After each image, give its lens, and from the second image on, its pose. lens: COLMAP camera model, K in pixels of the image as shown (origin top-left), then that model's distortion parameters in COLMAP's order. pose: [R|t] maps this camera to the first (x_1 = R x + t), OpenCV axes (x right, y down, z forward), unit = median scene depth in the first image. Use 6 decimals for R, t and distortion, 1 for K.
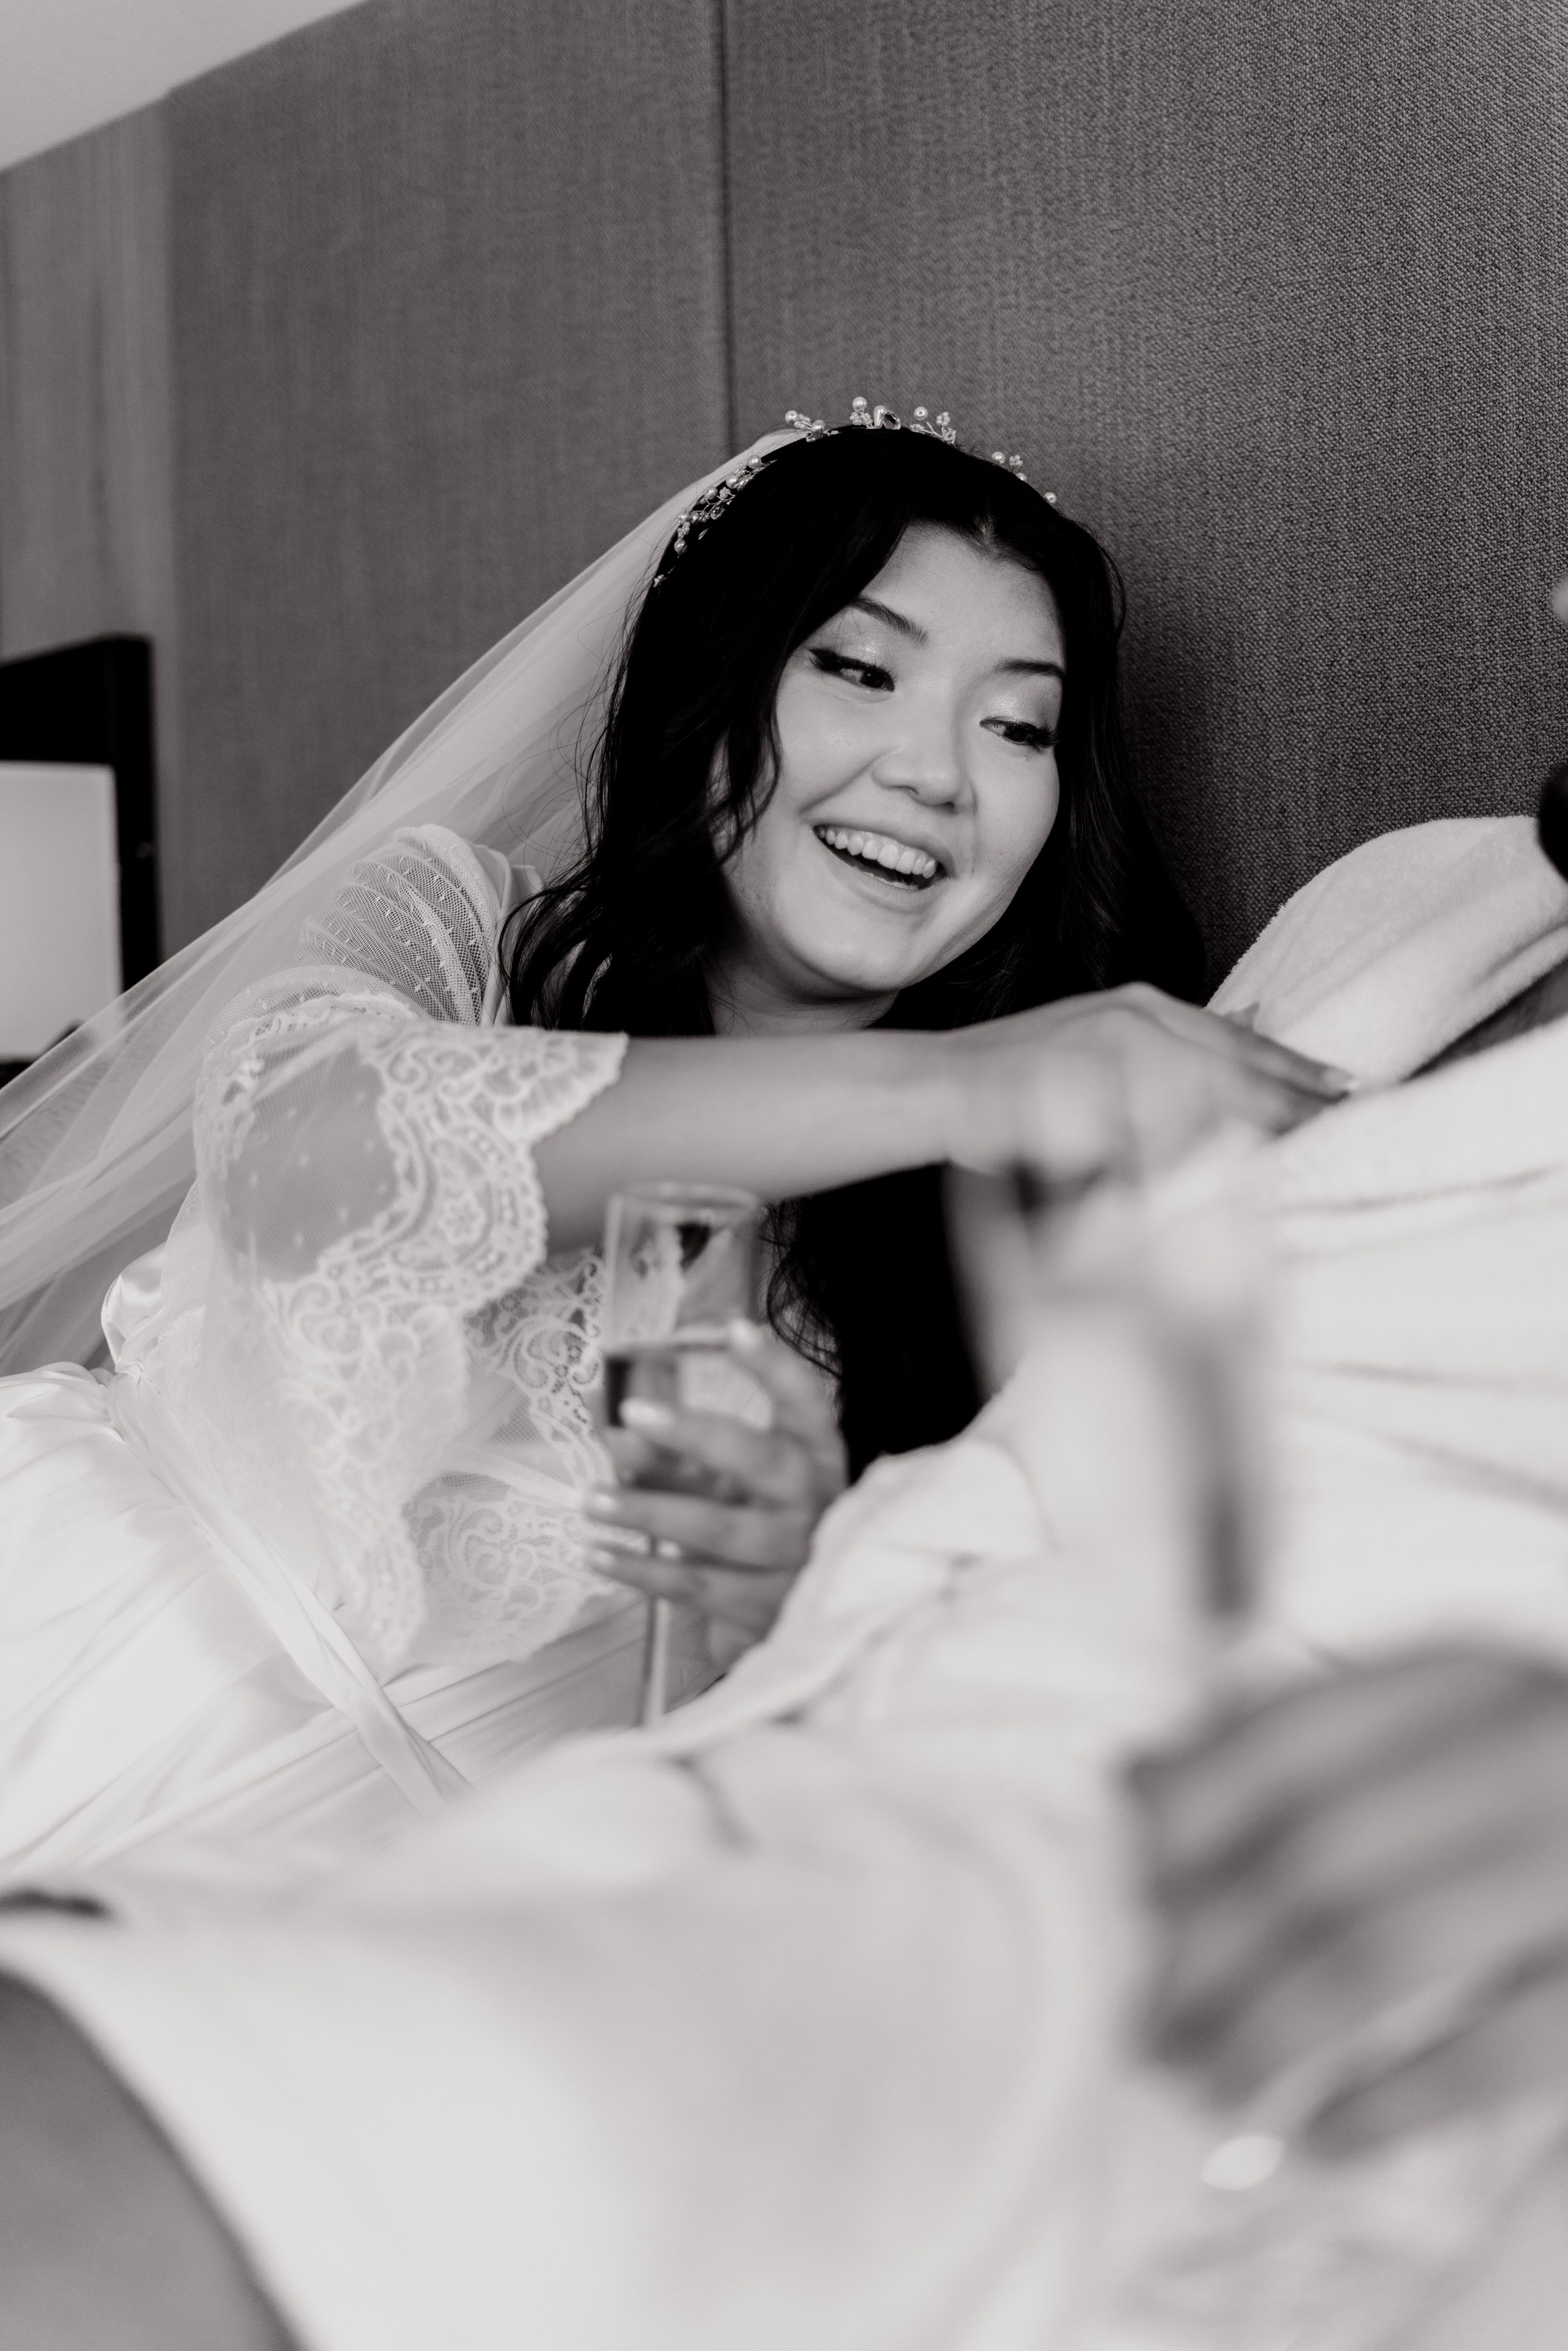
lens RADIAL K [[3360.2, 0, 794.2], [0, 3360.2, 1169.7], [0, 0, 1]] dist [-0.006971, 0.004581]
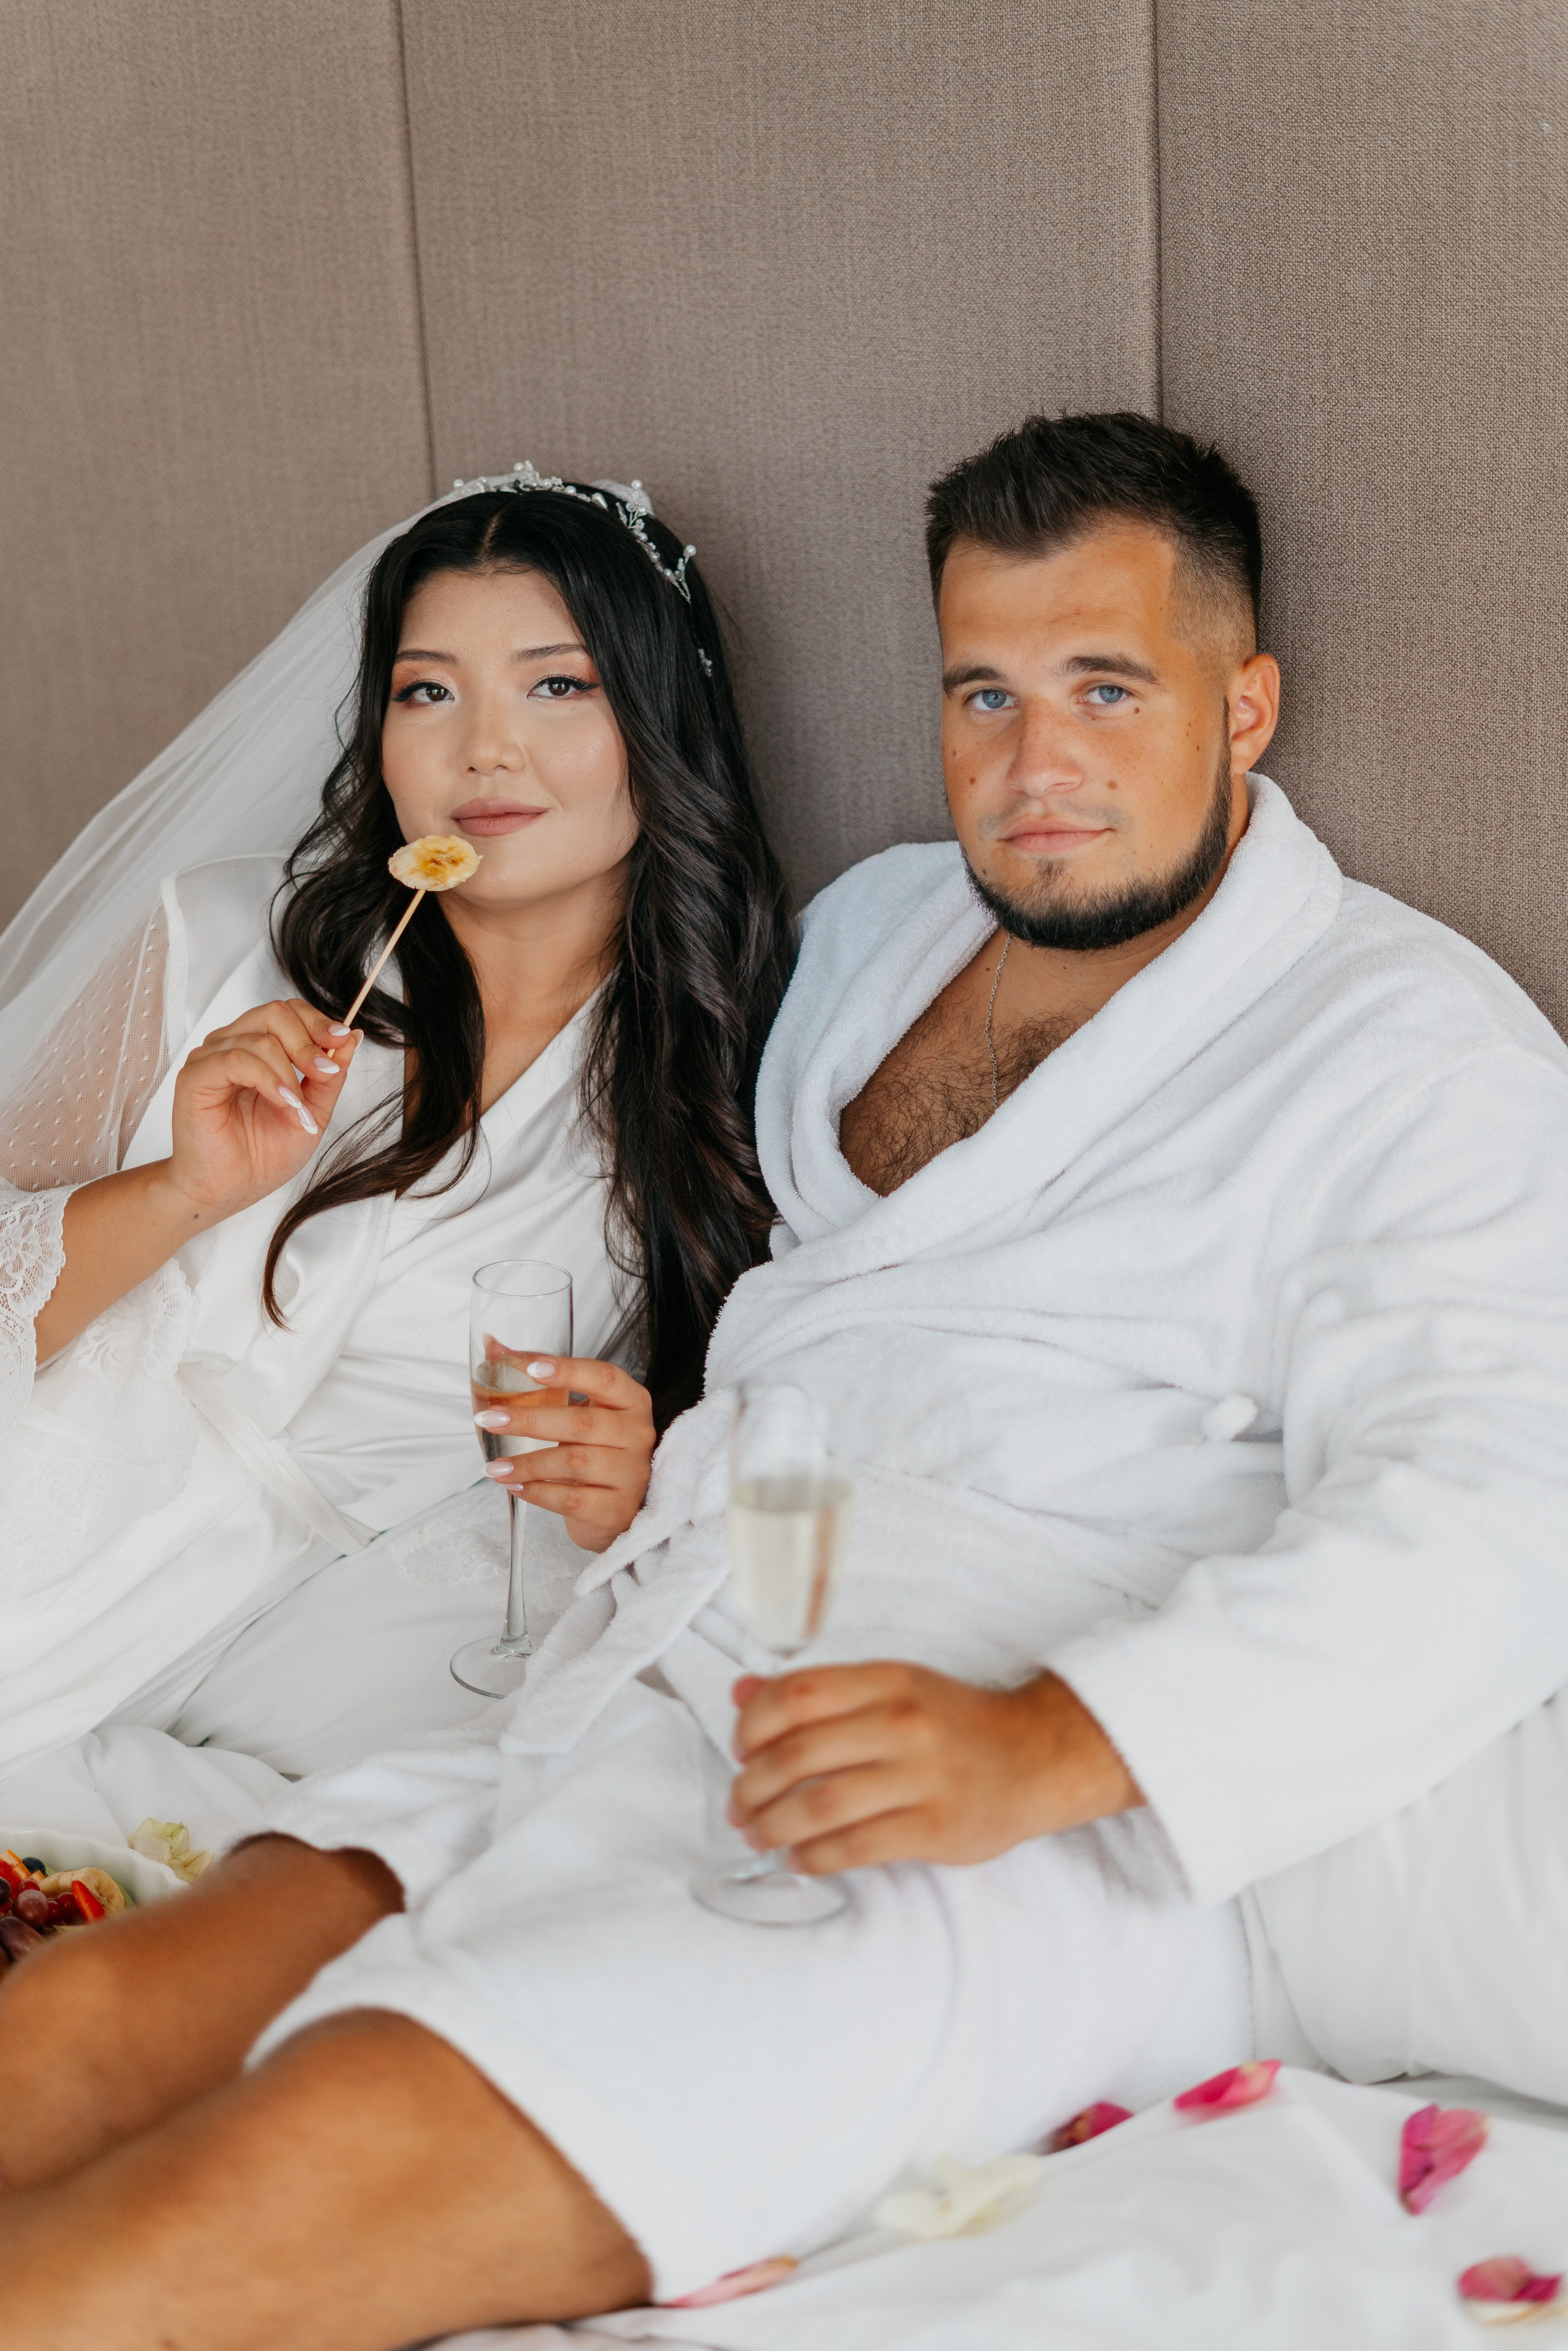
lens RADIAL K [[3360.2, 0, 794.2], [0, 3360.2, 1169.7], [0, 0, 1]] dist [-0.006971, 0.004581]
pose [[0.981921, -0.074267, 0.174113, -0.131415], [0.020208, 0.955690, 0.293679, -0.312542], [-0.188209, -0.284851, 0.939913, -0.272015]]
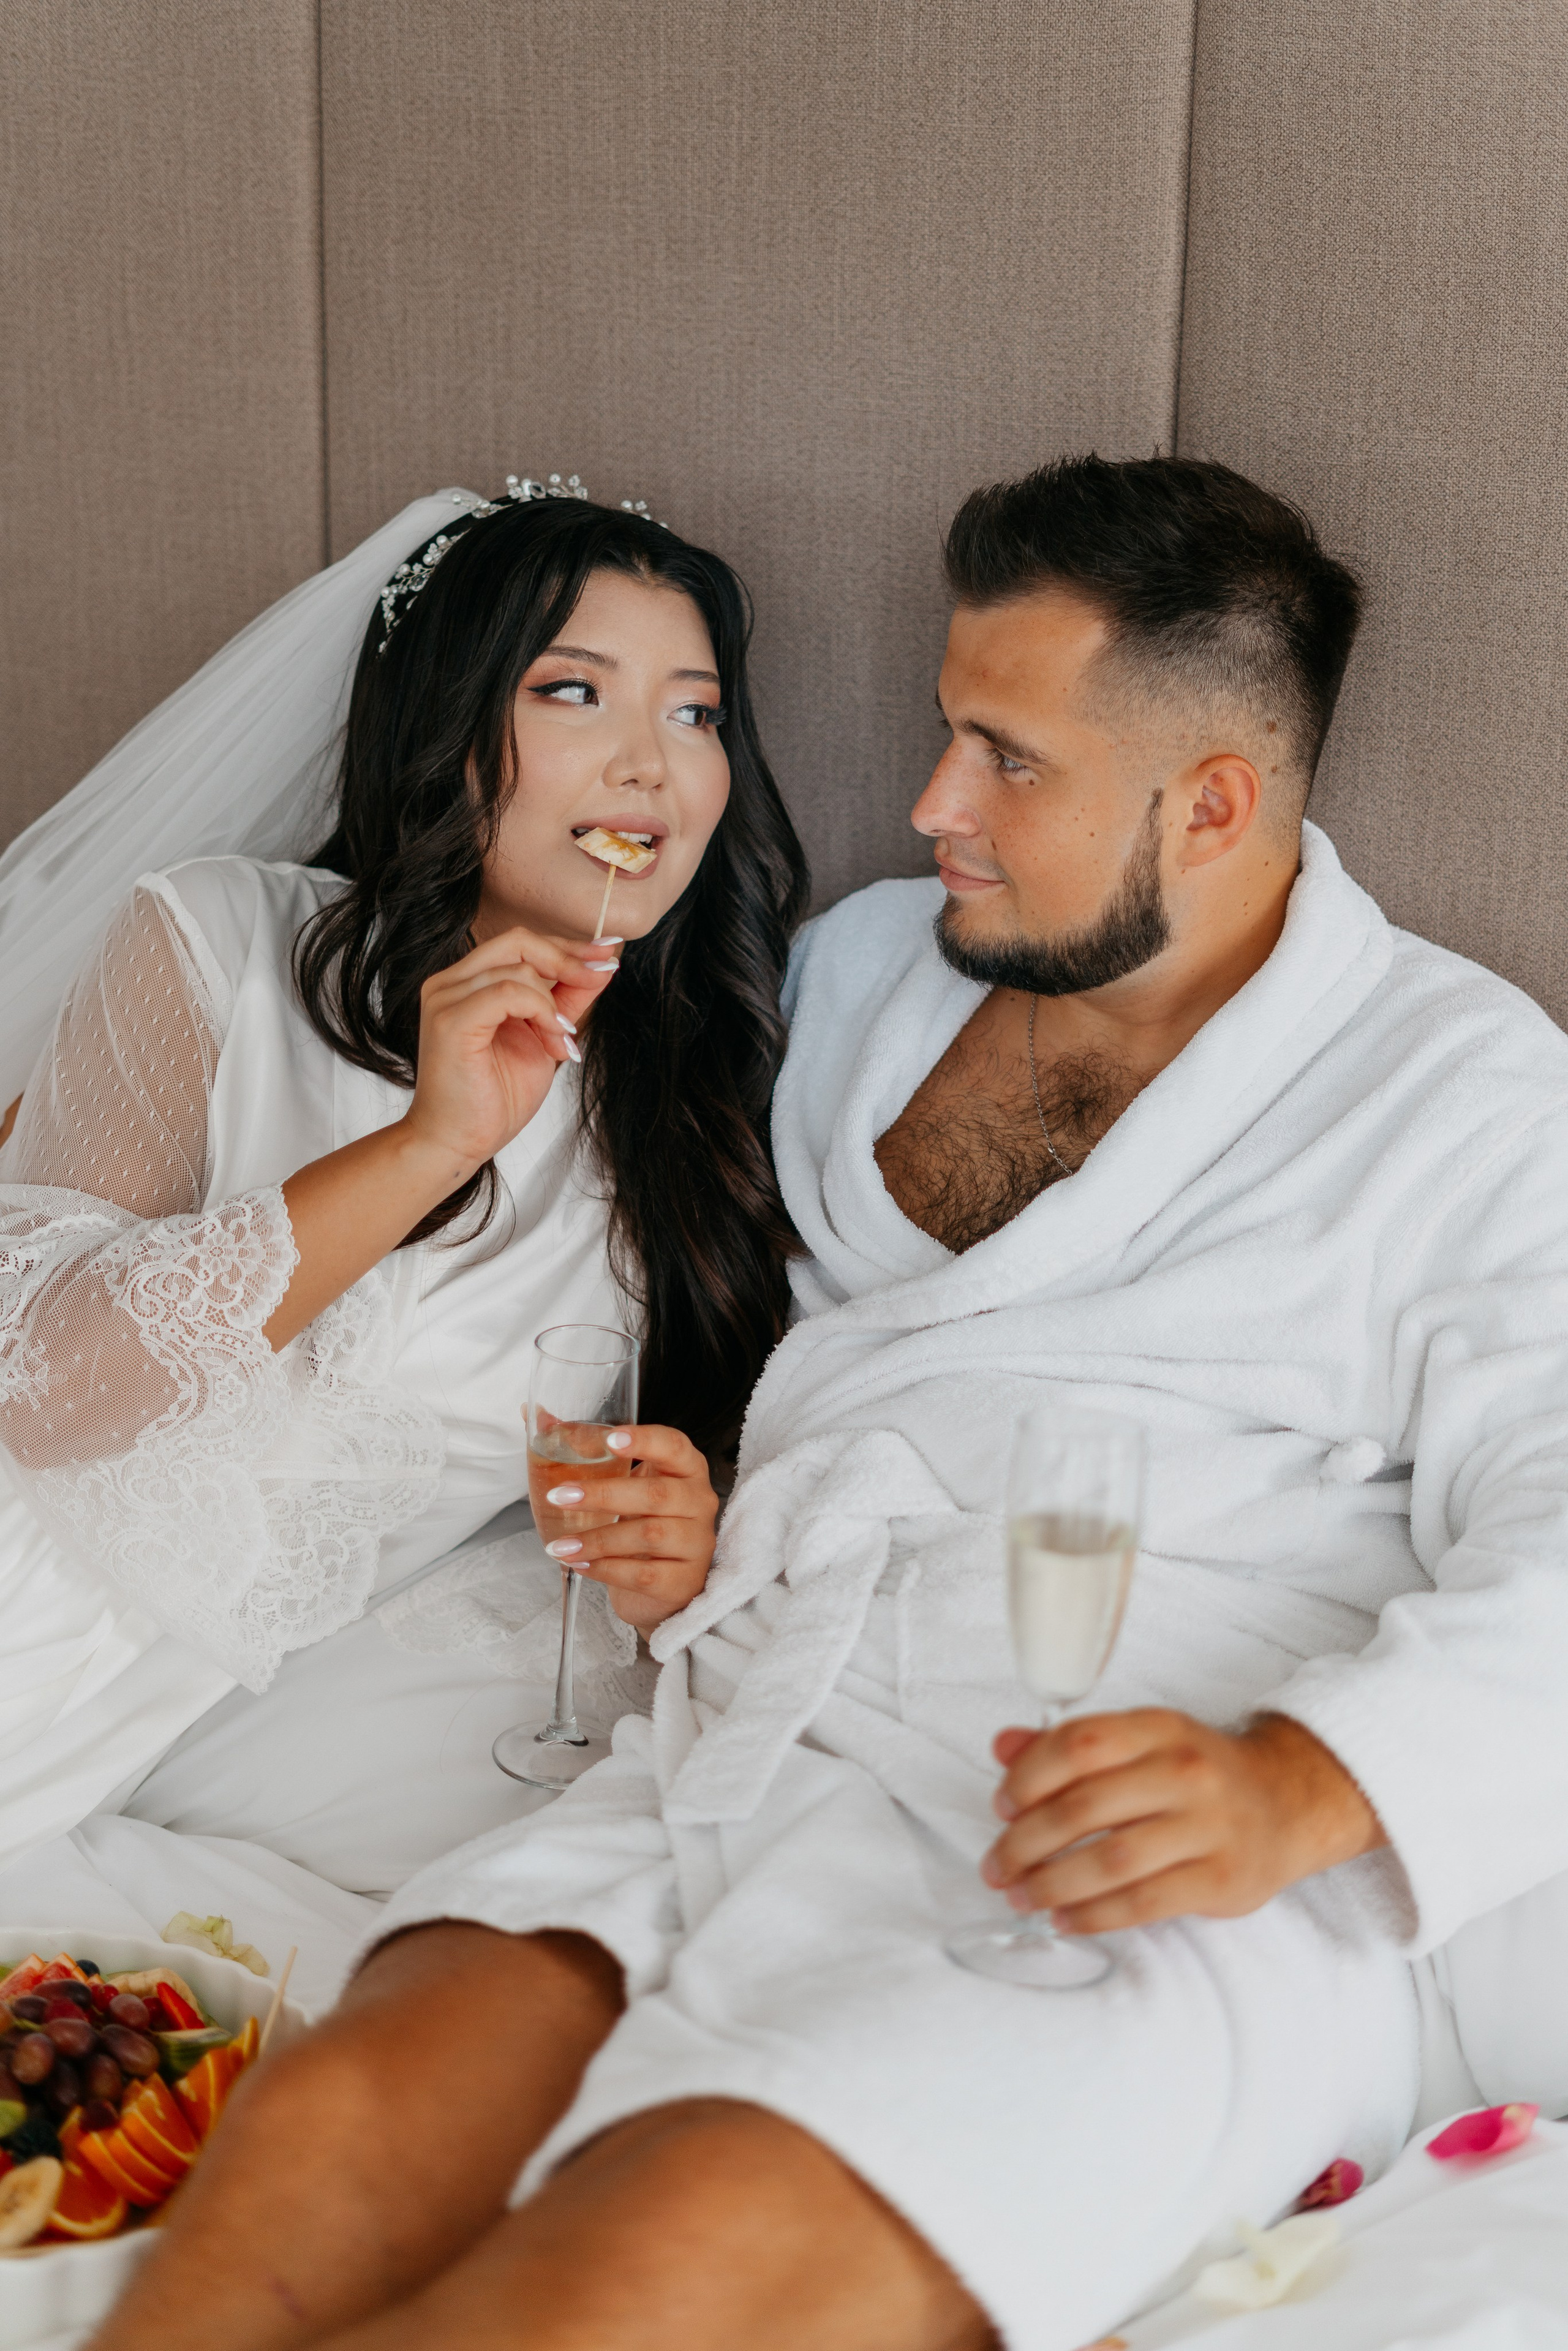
lens RADIAL K [[3398.2, 0, 789.9], [0, 3398.2, 1173.6], [0, 0, 1]] dist [-0.009861, 0.017298]
pose [[0.927468, -0.070179, 0.367258, -0.347291], [-0.035399, 0.961336, 0.273095, -0.293136], [-0.372224, -0.266287, 0.889123, -0.183433]]
